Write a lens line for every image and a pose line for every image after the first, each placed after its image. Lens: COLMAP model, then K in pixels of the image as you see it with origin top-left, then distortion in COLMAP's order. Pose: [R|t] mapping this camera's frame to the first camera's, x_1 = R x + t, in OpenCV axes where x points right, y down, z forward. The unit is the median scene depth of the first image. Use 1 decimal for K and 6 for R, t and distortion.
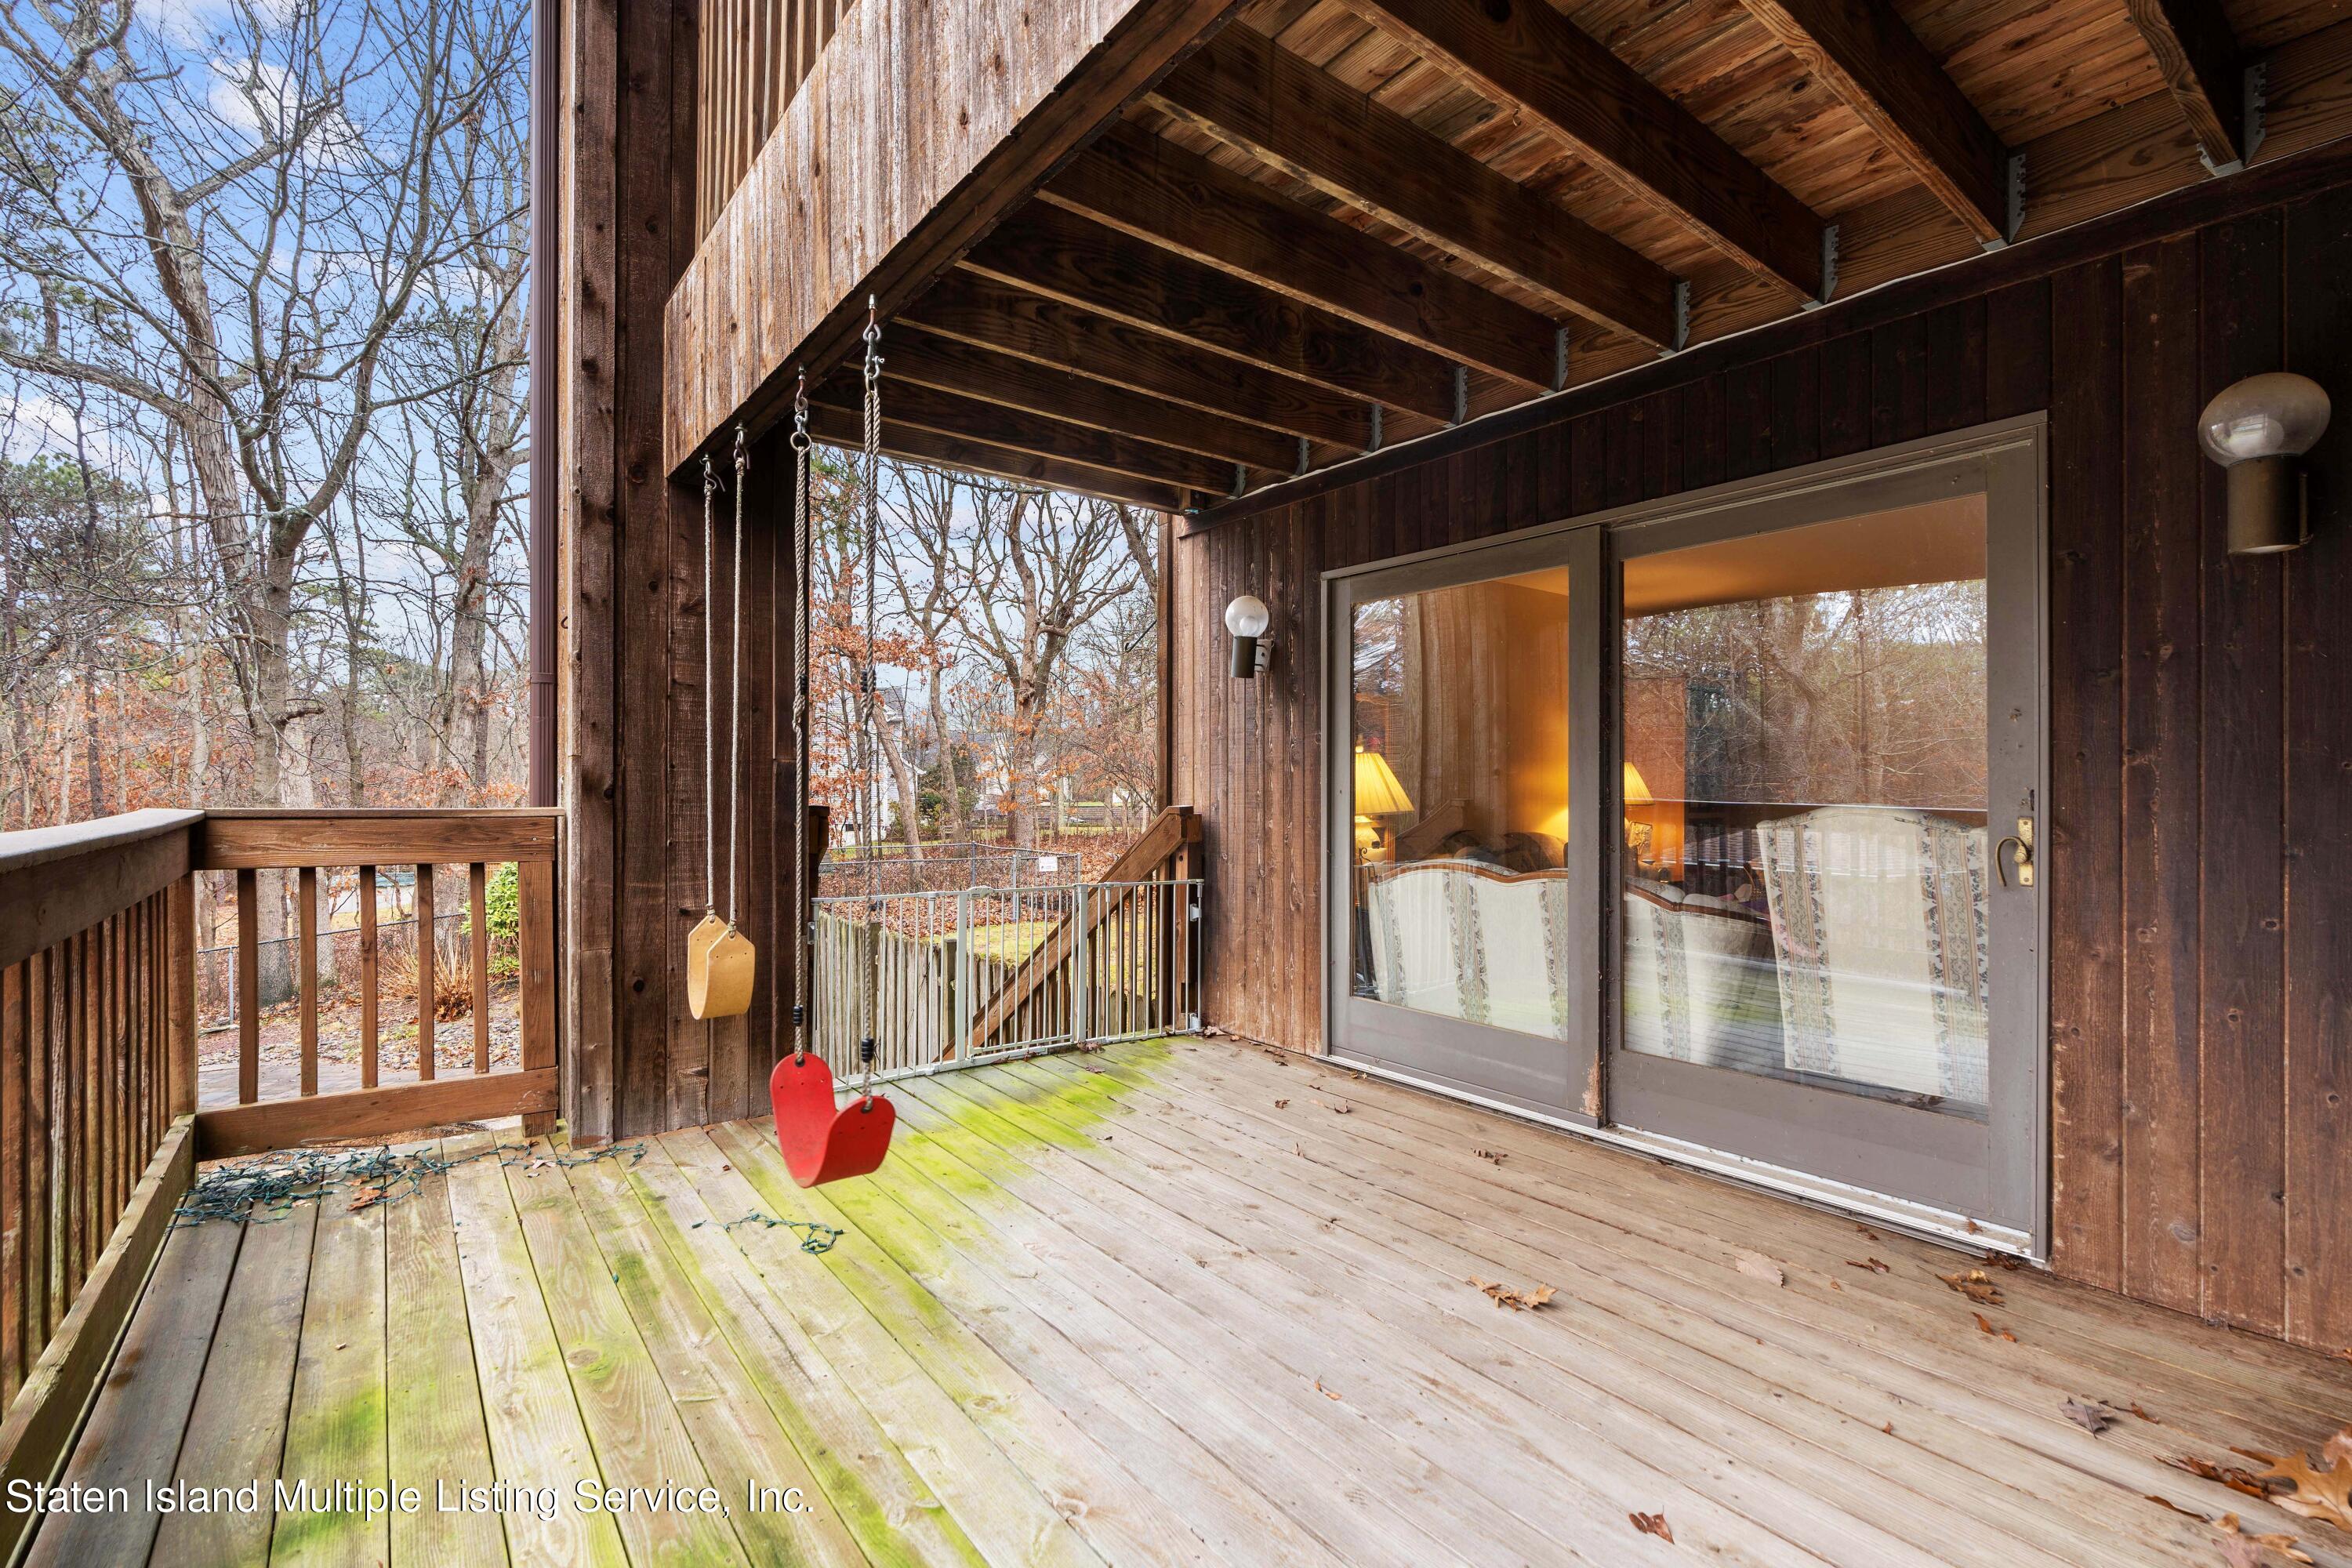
lens RADIAL K [[1059.5, 0, 1176.4], [0, 1059.5, 782.4], [0, 0, 1]] dist [-0.010824, 0.003897]
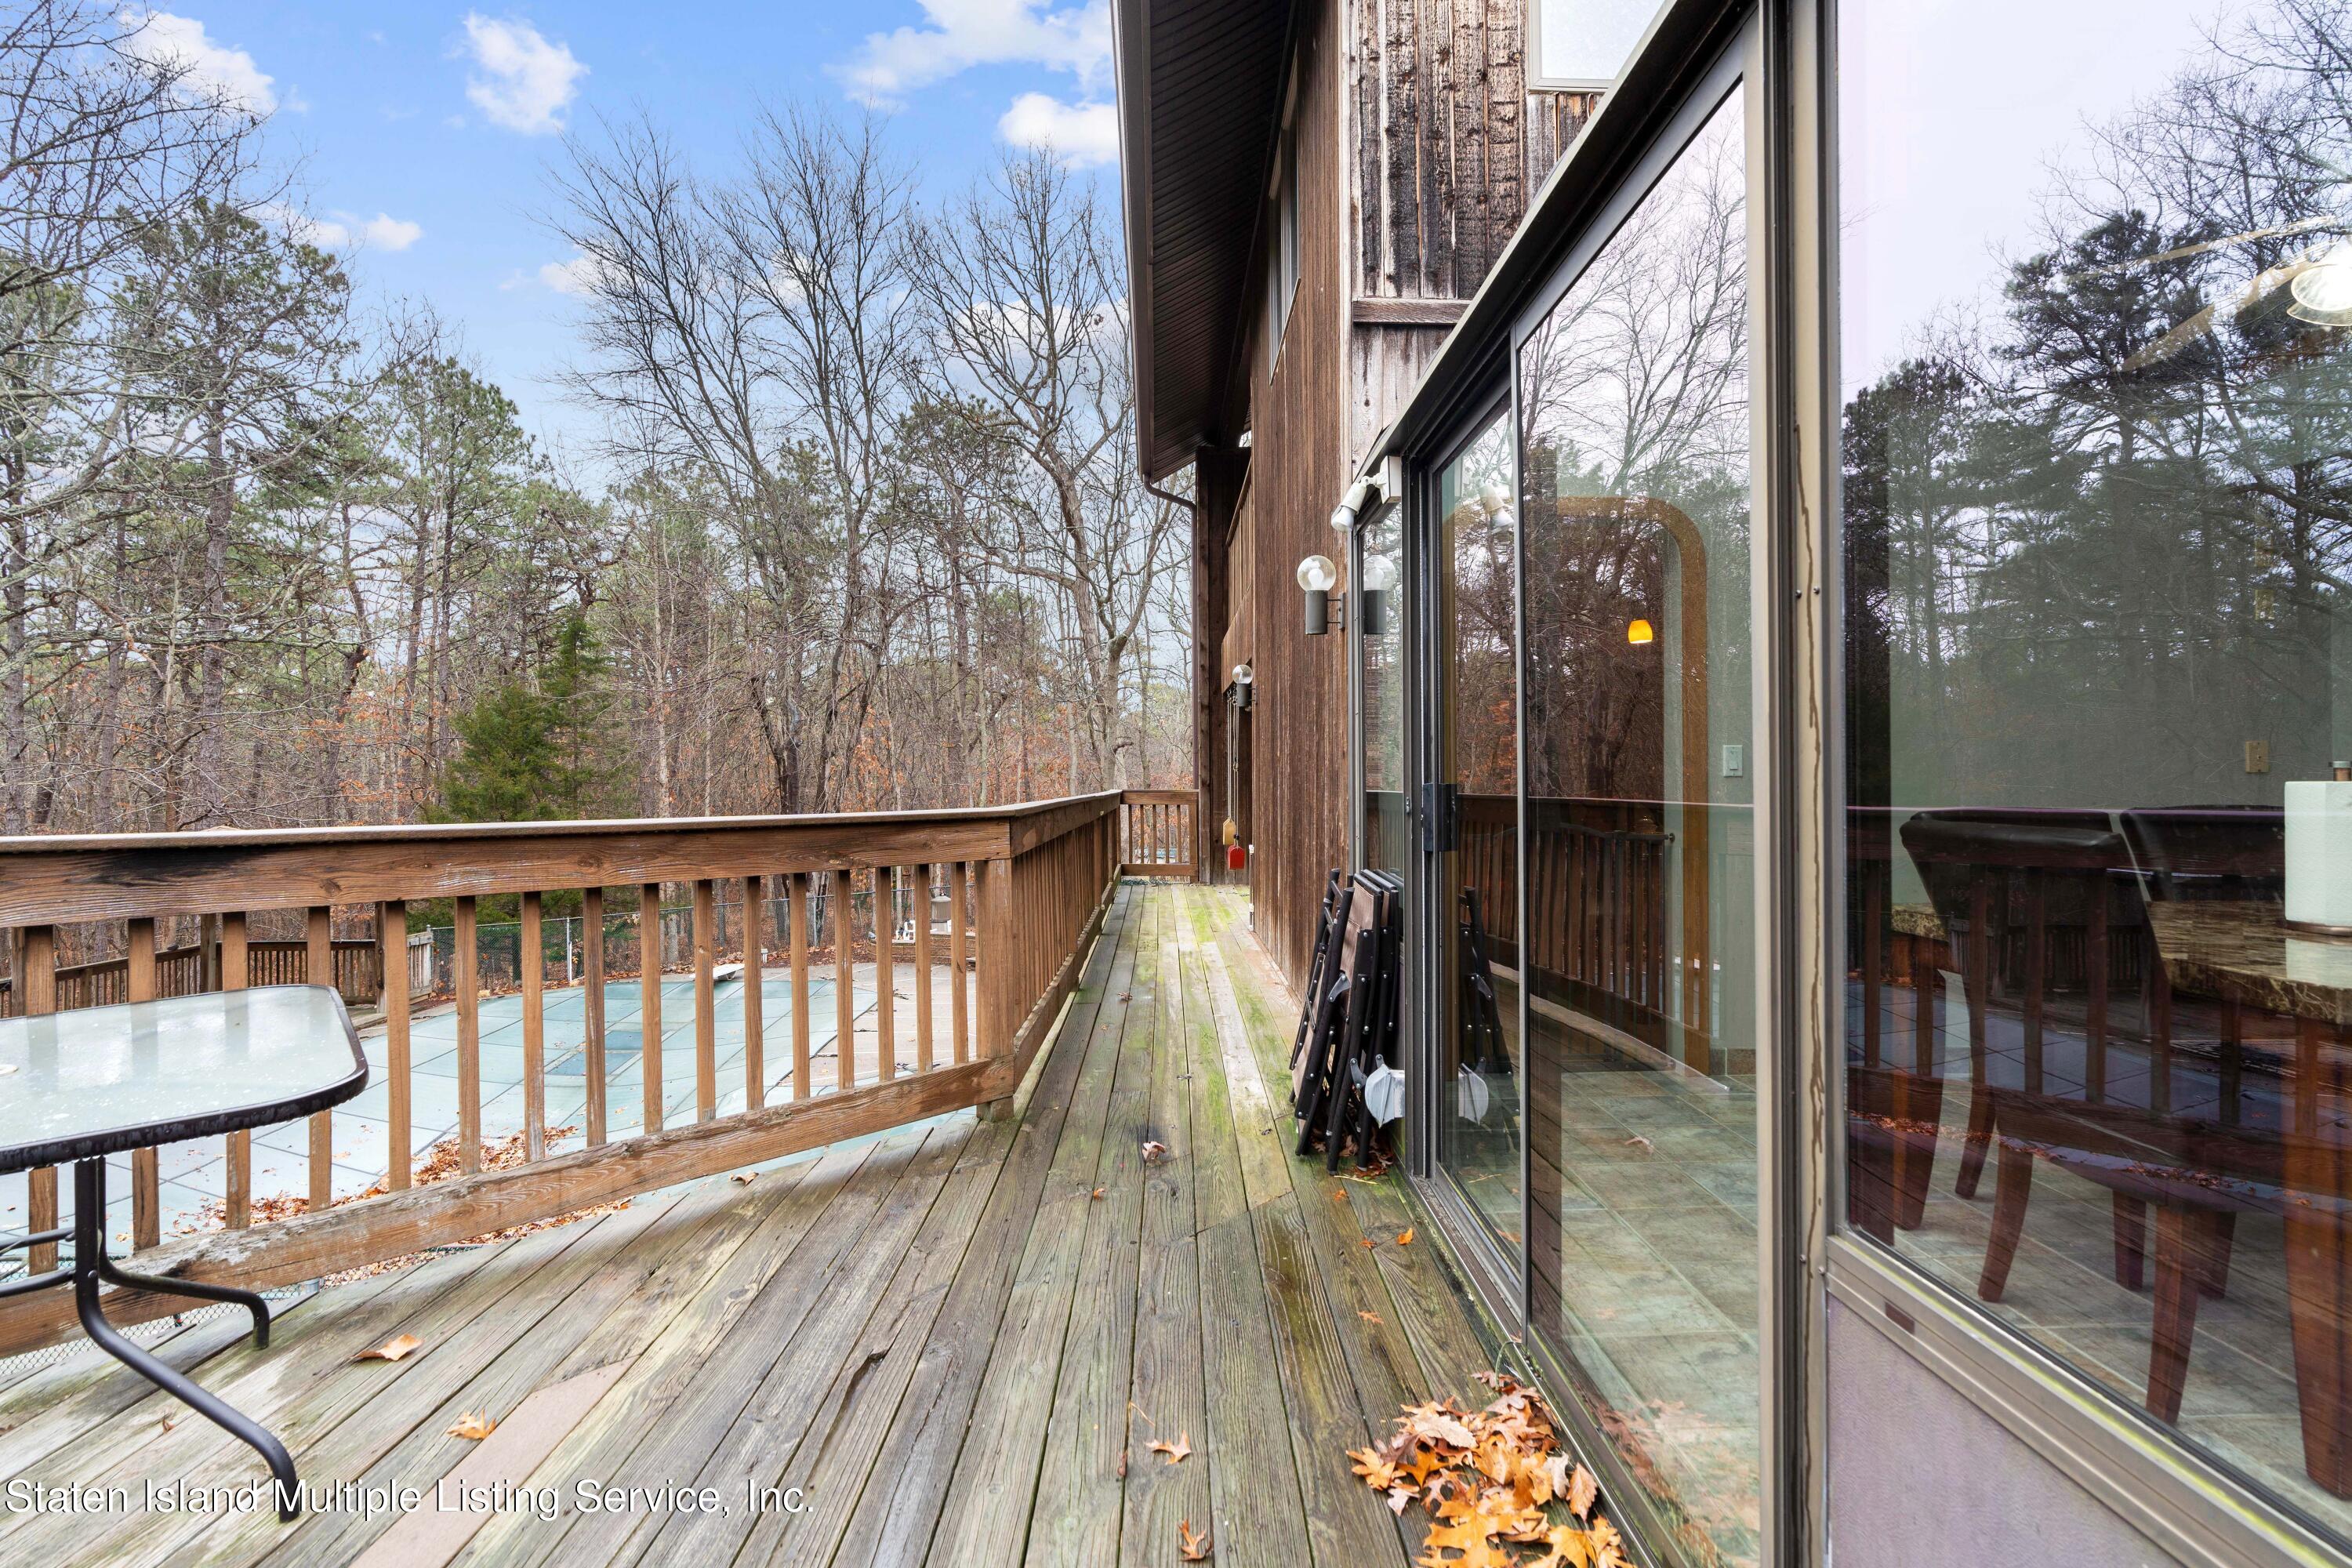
lens RADIAL K [[1059.5, 0, 1182.5], [0, 1059.5, 774.3], [0, 0, 1]] dist [-0.010824, 0.003897]
pose [[0.809527, -0.015664, -0.586874, 1.427211], [0.013300, 0.999877, -0.008340, 0.002686], [0.586932, -0.001054, 0.809636, -1.861477]]
